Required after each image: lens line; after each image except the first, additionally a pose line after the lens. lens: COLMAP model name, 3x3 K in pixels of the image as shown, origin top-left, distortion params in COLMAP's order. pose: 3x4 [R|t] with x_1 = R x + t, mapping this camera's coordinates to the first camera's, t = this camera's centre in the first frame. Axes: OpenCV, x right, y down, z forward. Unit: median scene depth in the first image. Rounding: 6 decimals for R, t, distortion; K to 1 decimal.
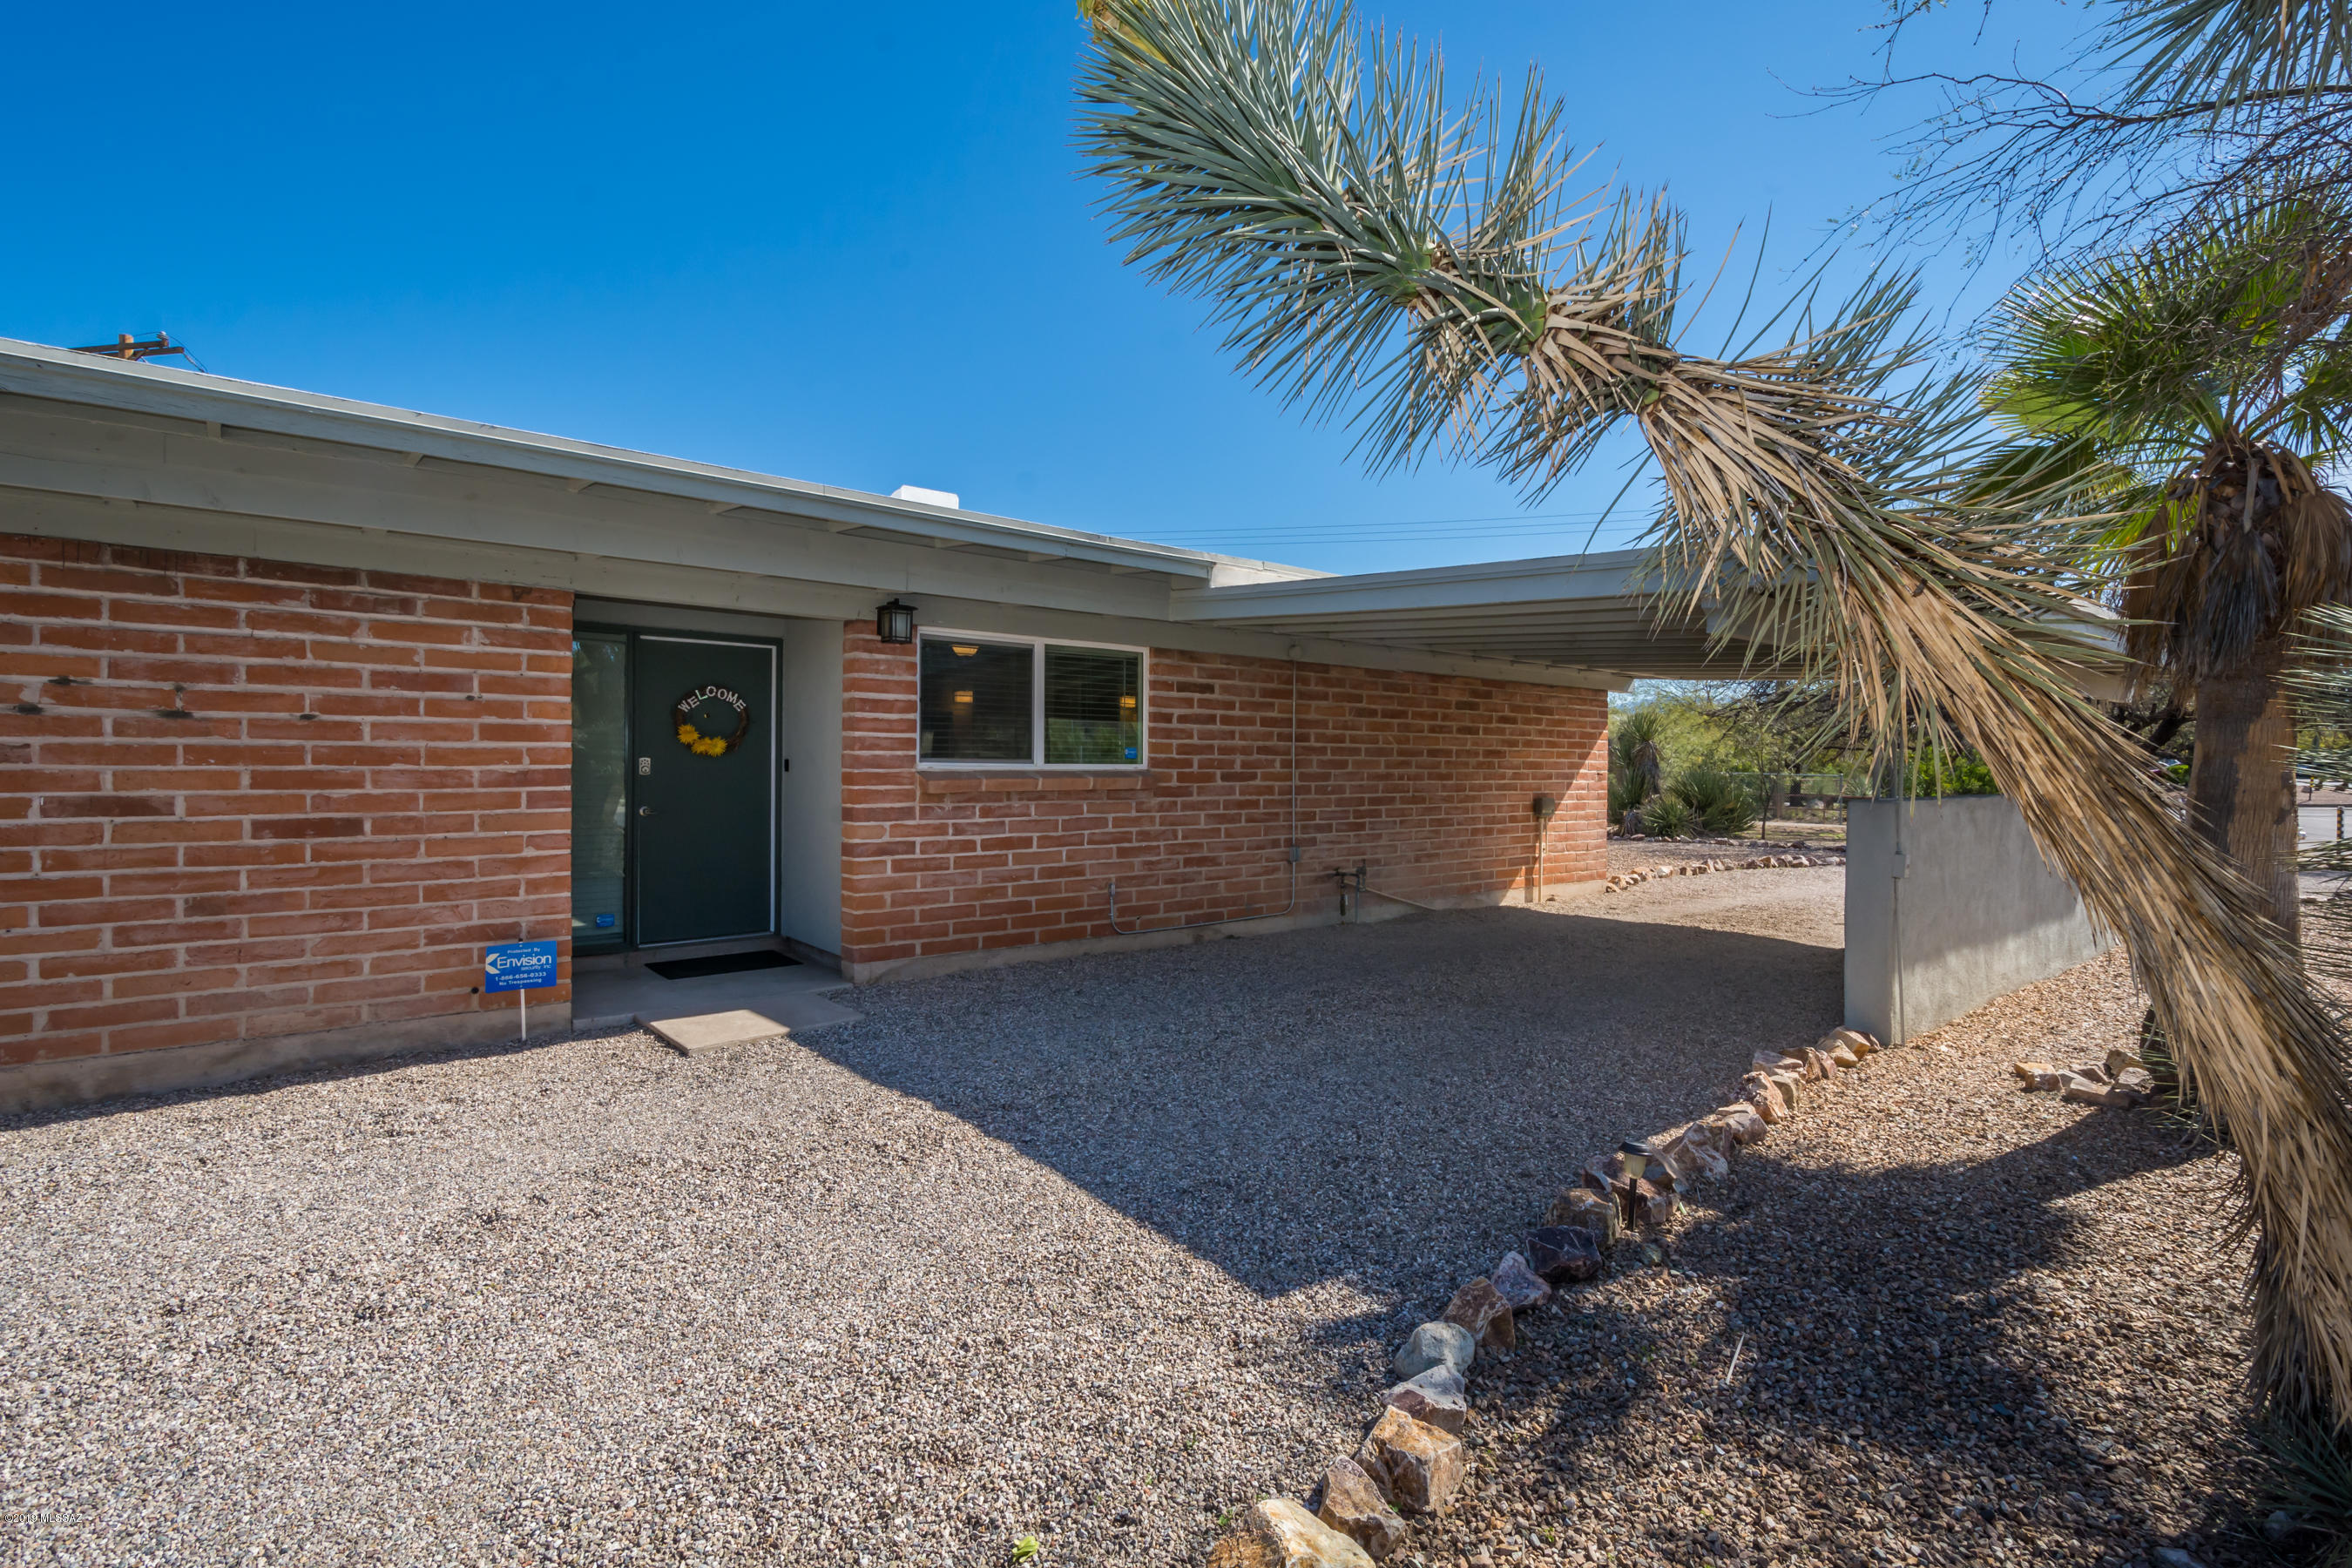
lens RADIAL K [[1095.2, 0, 1225.2], [0, 1095.2, 773.3], [0, 0, 1]] dist [0.001068, 0.000073]
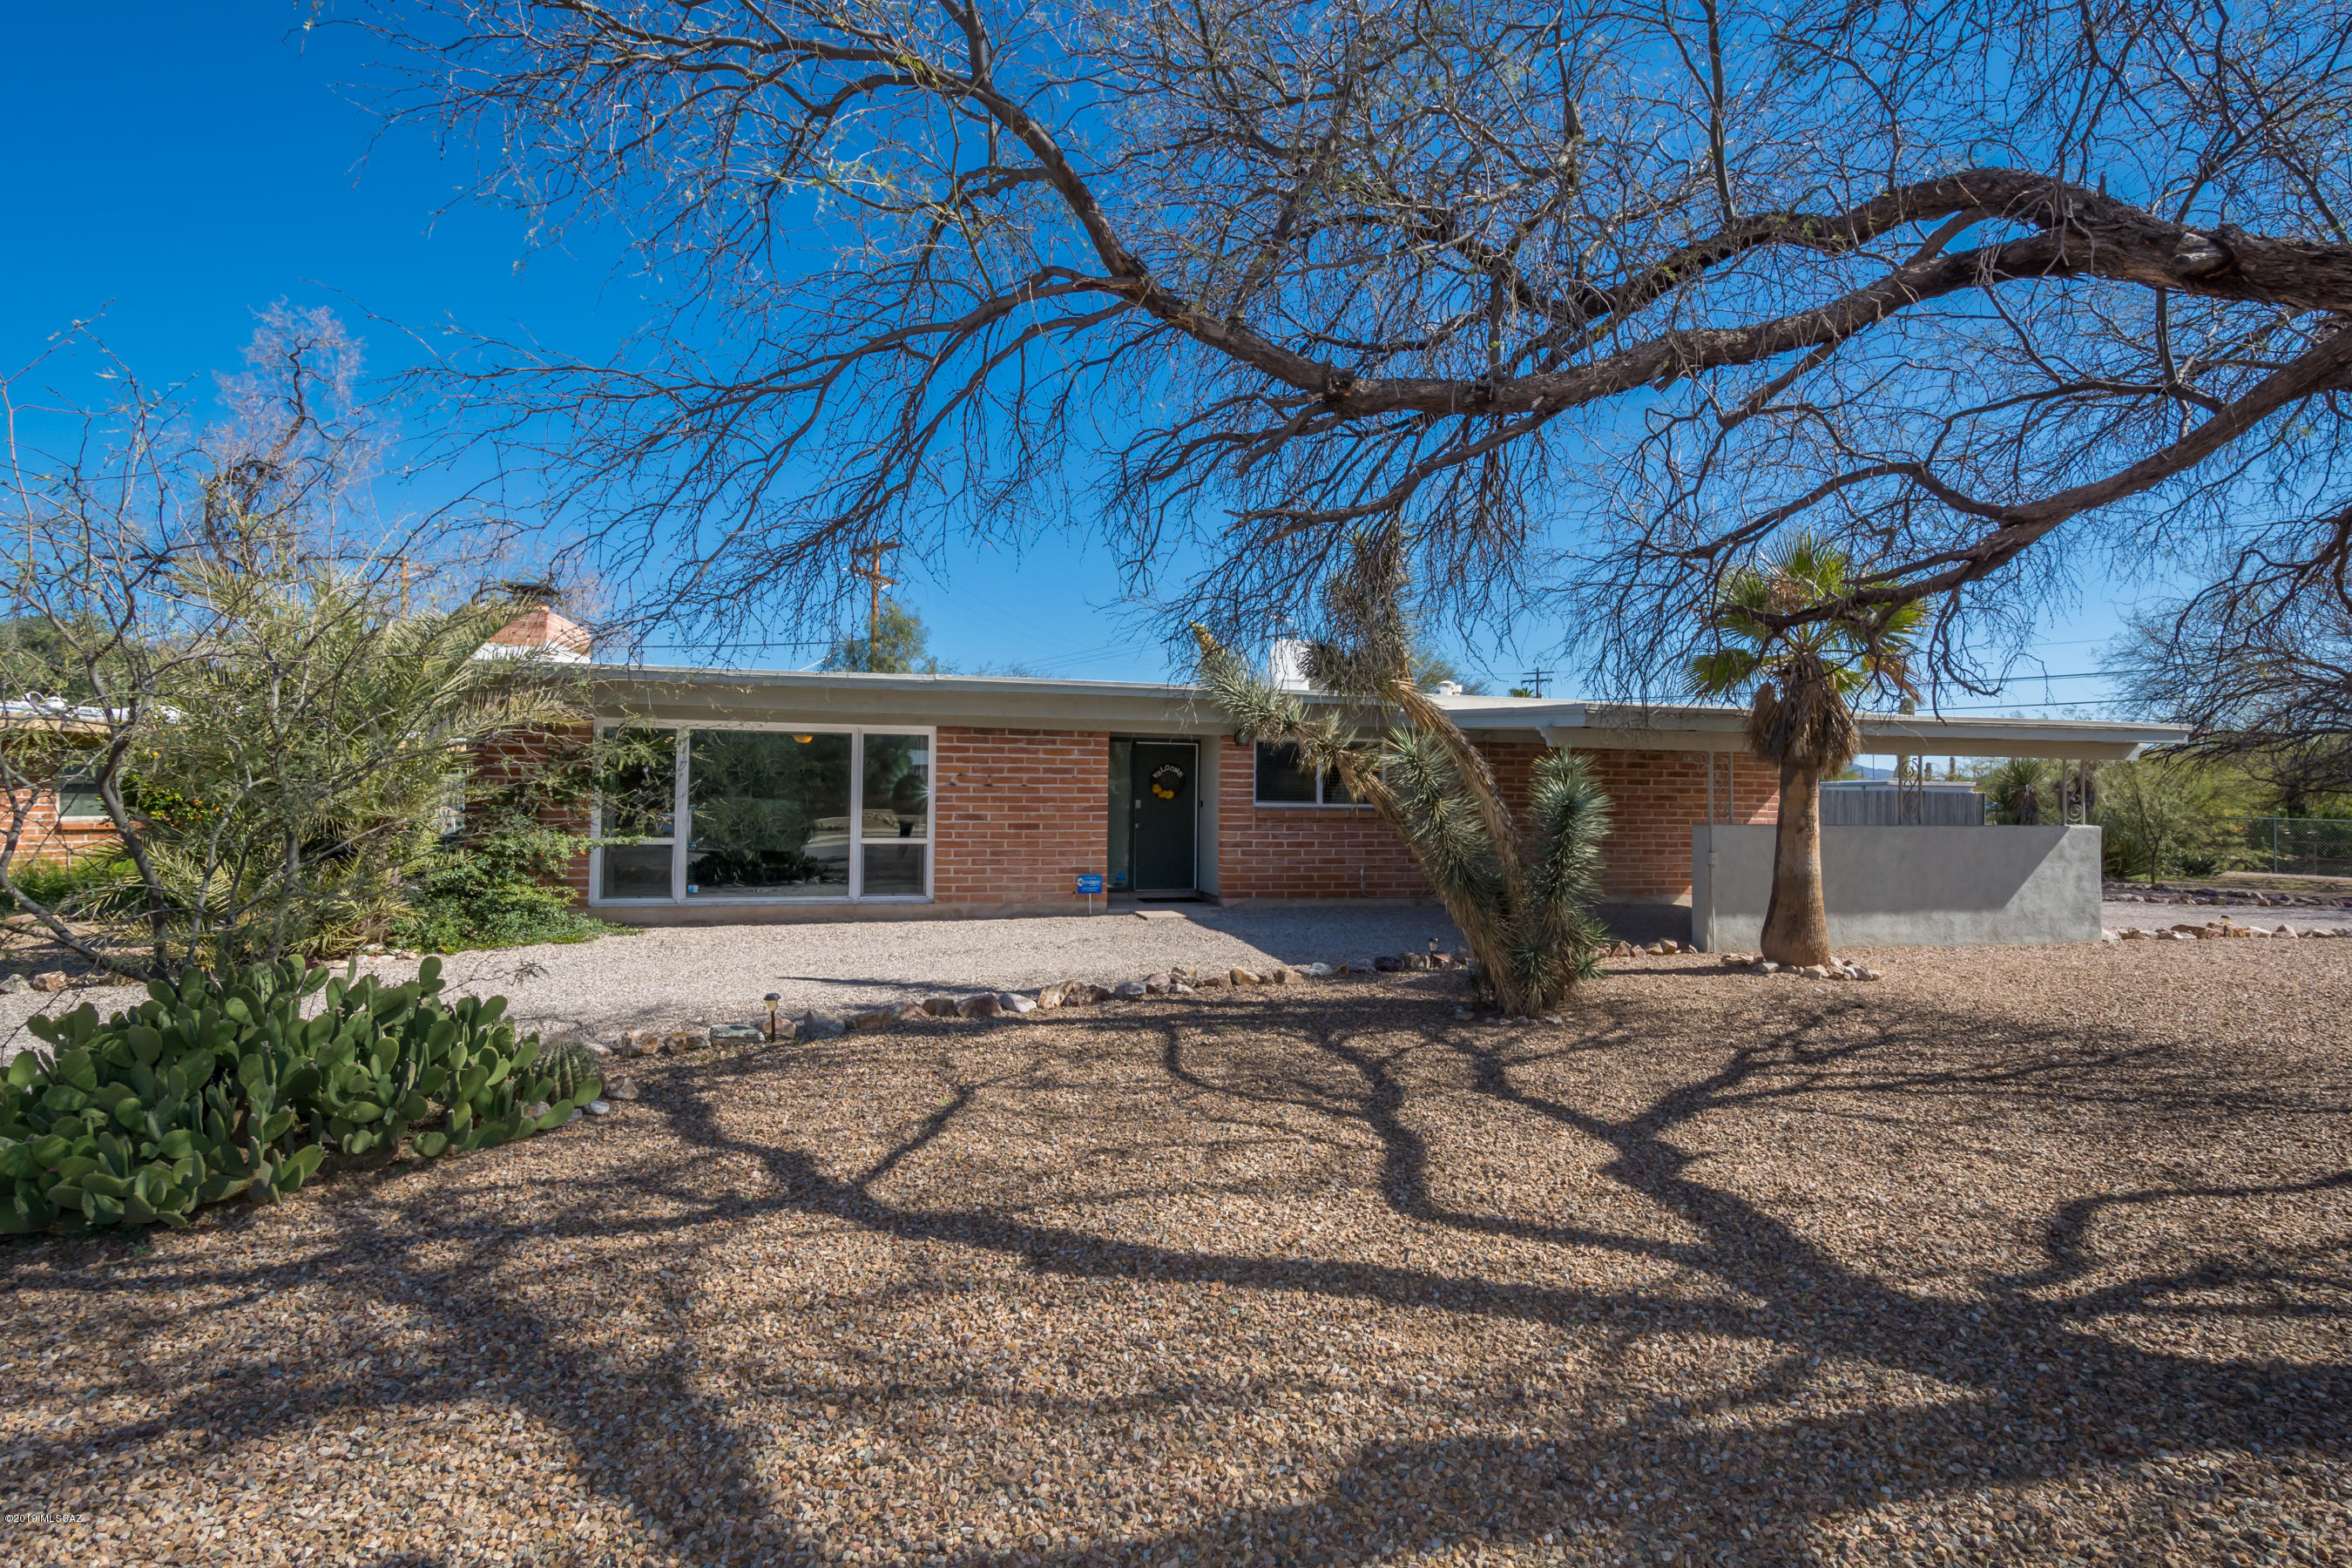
lens RADIAL K [[950.6, 0, 1176.0], [0, 950.6, 784.0], [0, 0, 1]] dist [0.000155, 0.000002]
pose [[0.893344, -0.005909, -0.449335, 0.439037], [-0.007594, 0.999572, -0.028243, 0.006973], [0.449309, 0.028643, 0.892917, -0.737770]]
